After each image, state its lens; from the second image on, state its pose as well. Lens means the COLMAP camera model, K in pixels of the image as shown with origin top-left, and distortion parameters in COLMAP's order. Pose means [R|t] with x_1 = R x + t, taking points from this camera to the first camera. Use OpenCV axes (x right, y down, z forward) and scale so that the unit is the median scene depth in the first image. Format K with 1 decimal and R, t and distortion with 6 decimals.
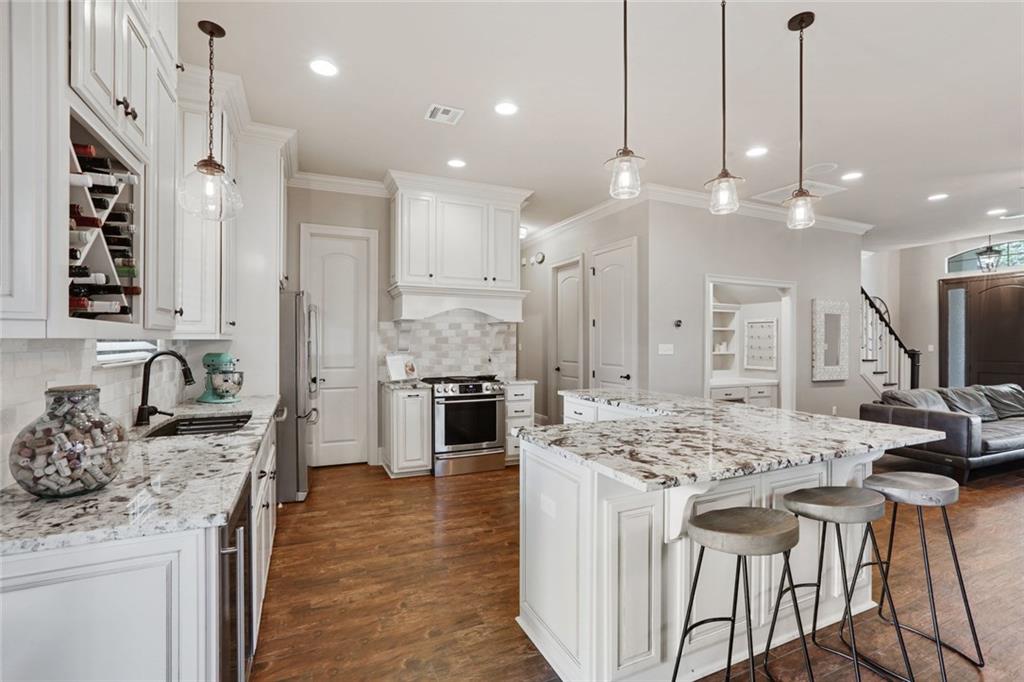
lens RADIAL K [[464.1, 0, 510.0], [0, 464.1, 341.2], [0, 0, 1]] dist [-0.024504, 0.012965]
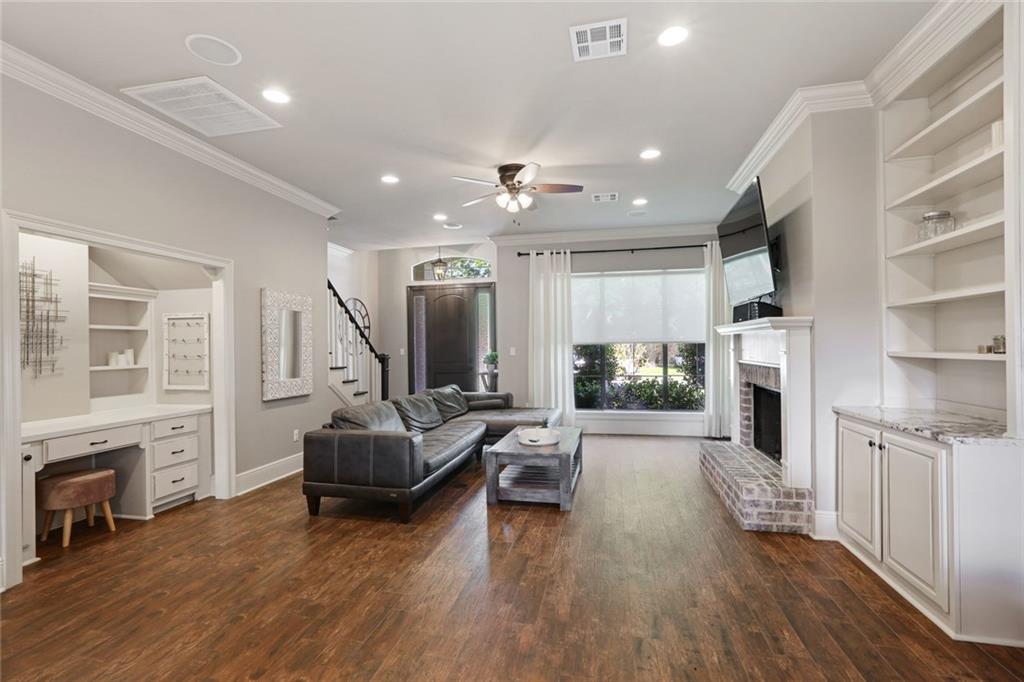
lens RADIAL K [[464.1, 0, 509.7], [0, 464.1, 344.4], [0, 0, 1]] dist [-0.024504, 0.012965]
pose [[0.593920, -0.007911, 0.804485, 0.312296], [0.012553, 0.999921, 0.000565, 0.001828], [-0.804426, 0.009764, 0.593972, 0.259663]]
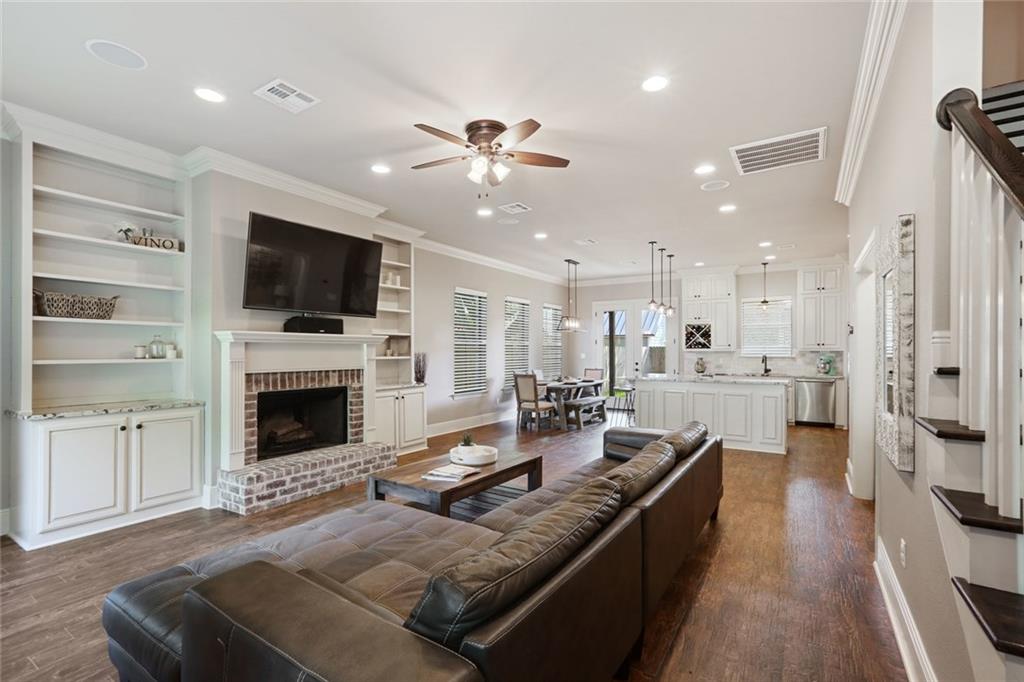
lens RADIAL K [[464.1, 0, 512.9], [0, 464.1, 352.2], [0, 0, 1]] dist [-0.024504, 0.012965]
pose [[-0.830263, -0.002095, -0.557368, 1.220434], [-0.001310, 0.999998, -0.001808, 0.006768], [0.557370, -0.000771, -0.830264, 1.183337]]
